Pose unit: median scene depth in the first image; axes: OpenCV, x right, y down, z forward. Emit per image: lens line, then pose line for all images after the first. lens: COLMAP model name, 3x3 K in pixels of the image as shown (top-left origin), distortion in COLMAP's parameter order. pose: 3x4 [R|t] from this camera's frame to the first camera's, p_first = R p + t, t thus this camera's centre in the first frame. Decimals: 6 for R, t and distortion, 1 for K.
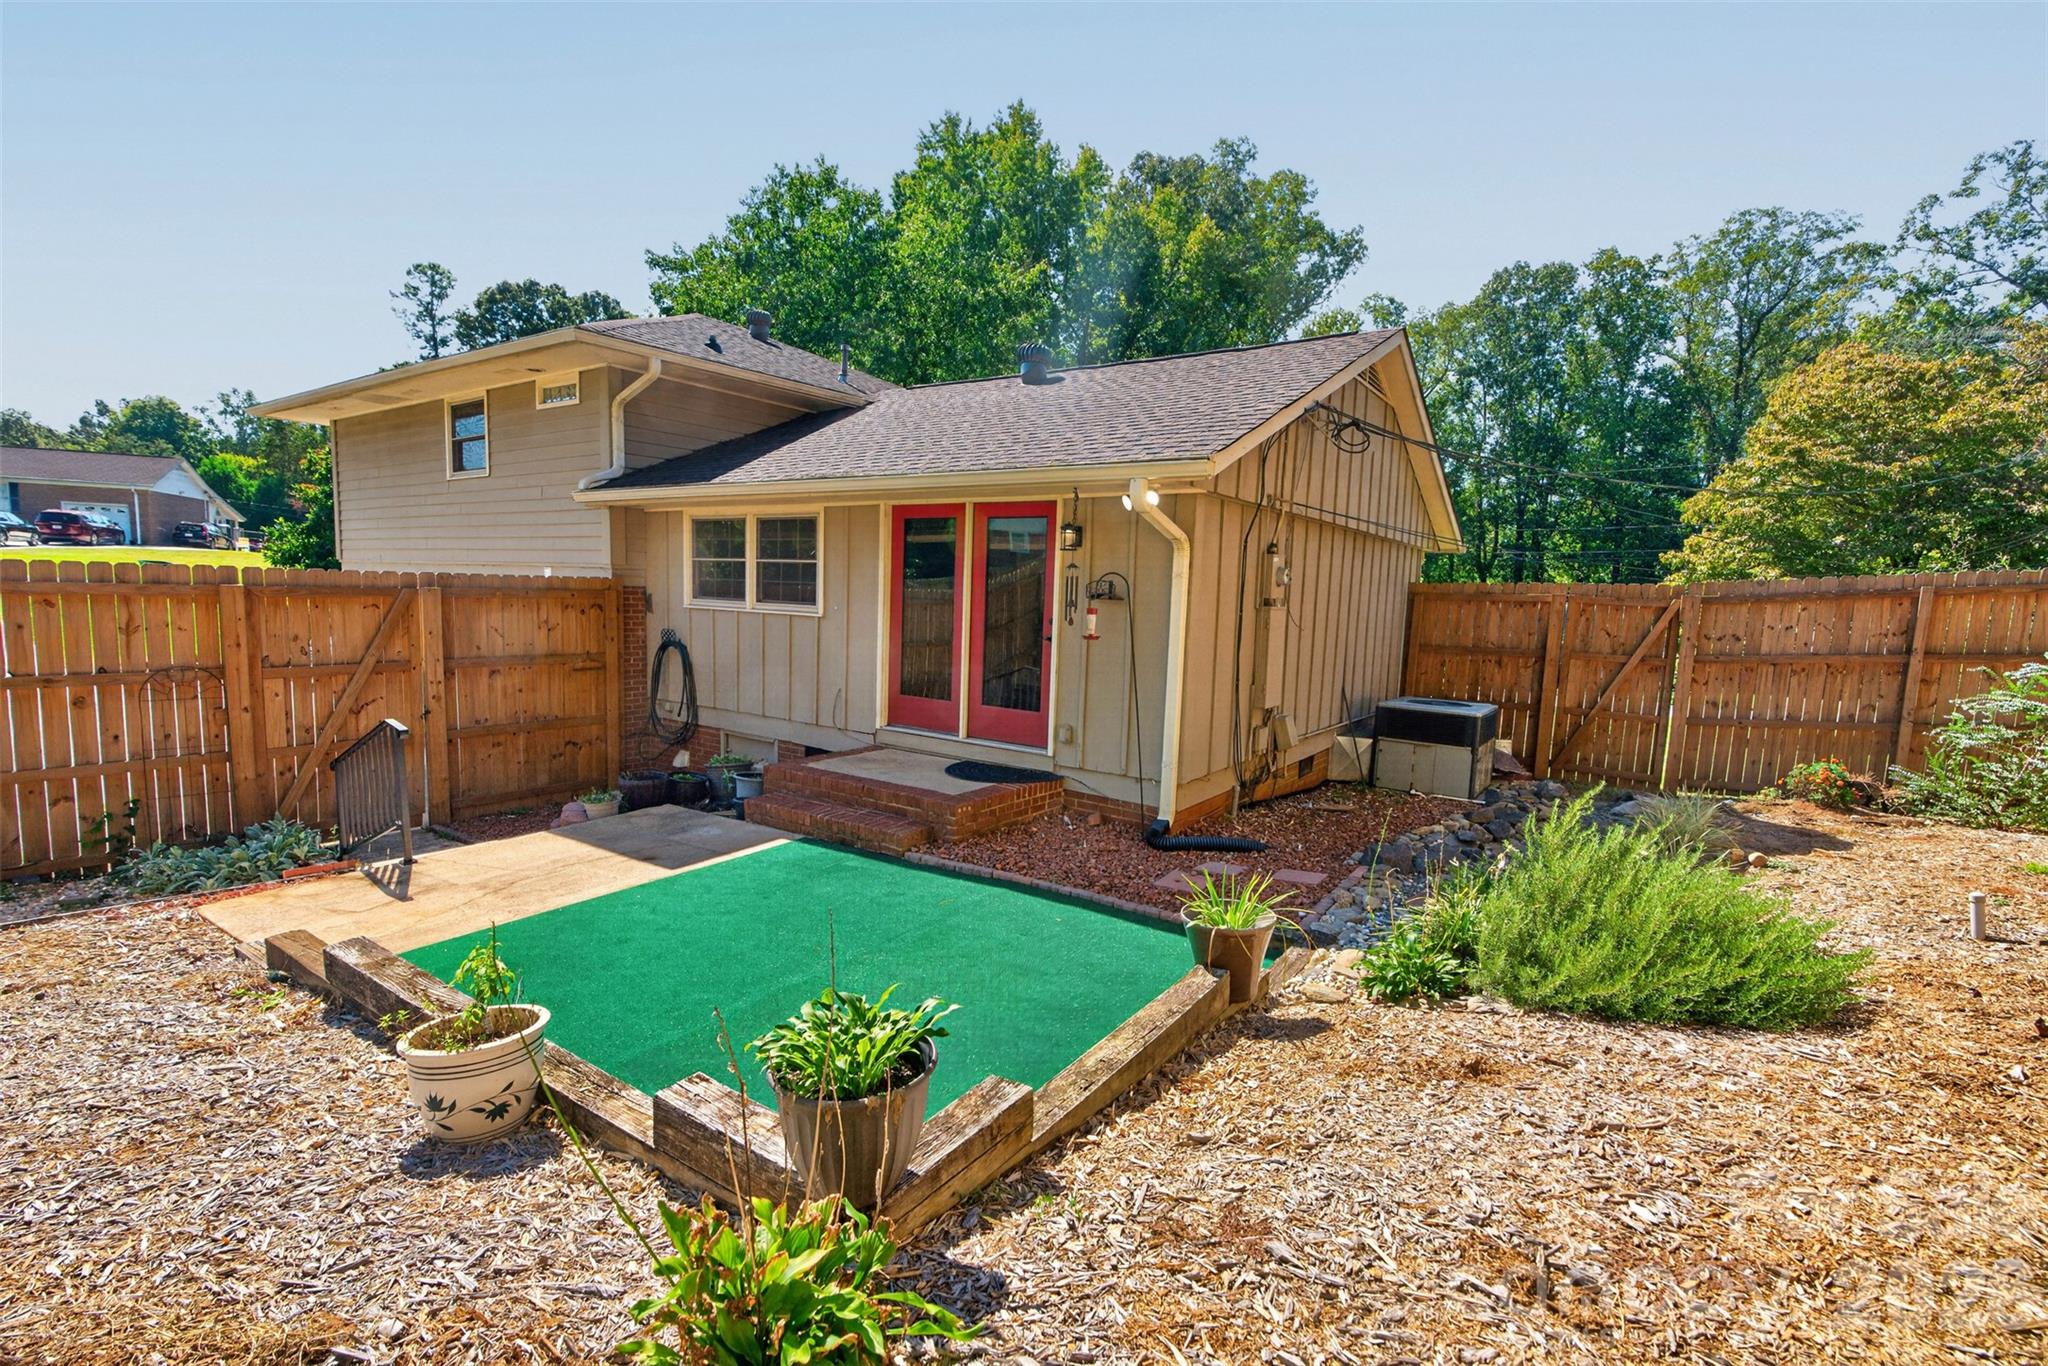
lens RADIAL K [[914.8, 0, 1024.6], [0, 914.8, 687.6], [0, 0, 1]] dist [0.001789, 0.000314]
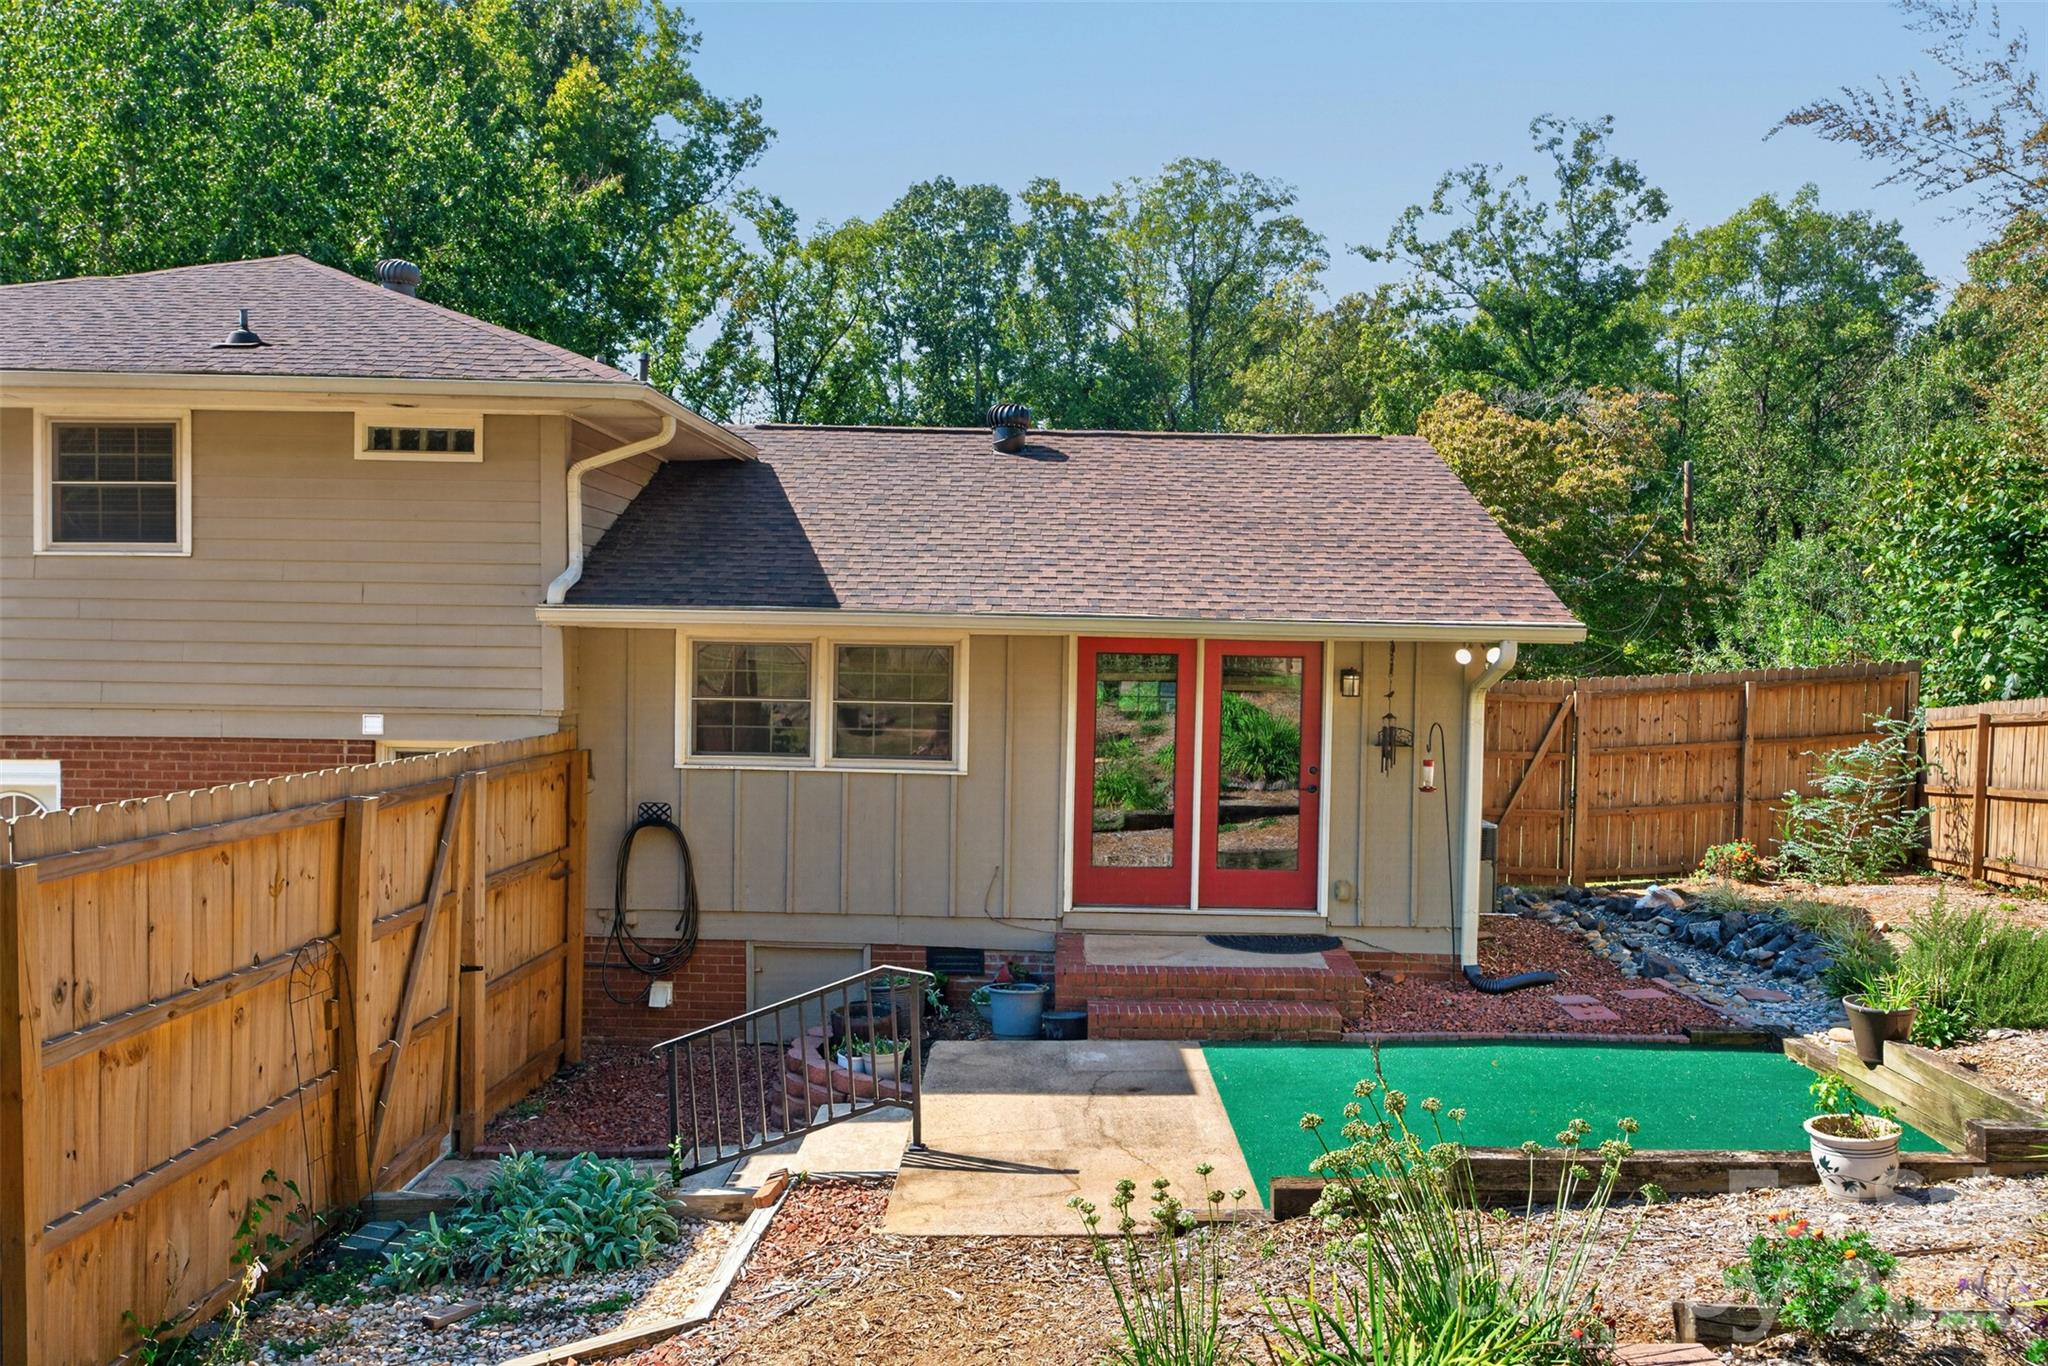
lens RADIAL K [[1531.7, 0, 1018.8], [0, 1531.7, 688.6], [0, 0, 1]] dist [0.007706, 0.002079]
pose [[0.831976, -0.038127, 0.553501, -0.778301], [0.071717, 0.996656, -0.039147, -0.083639], [-0.550157, 0.072265, 0.831928, -0.092646]]
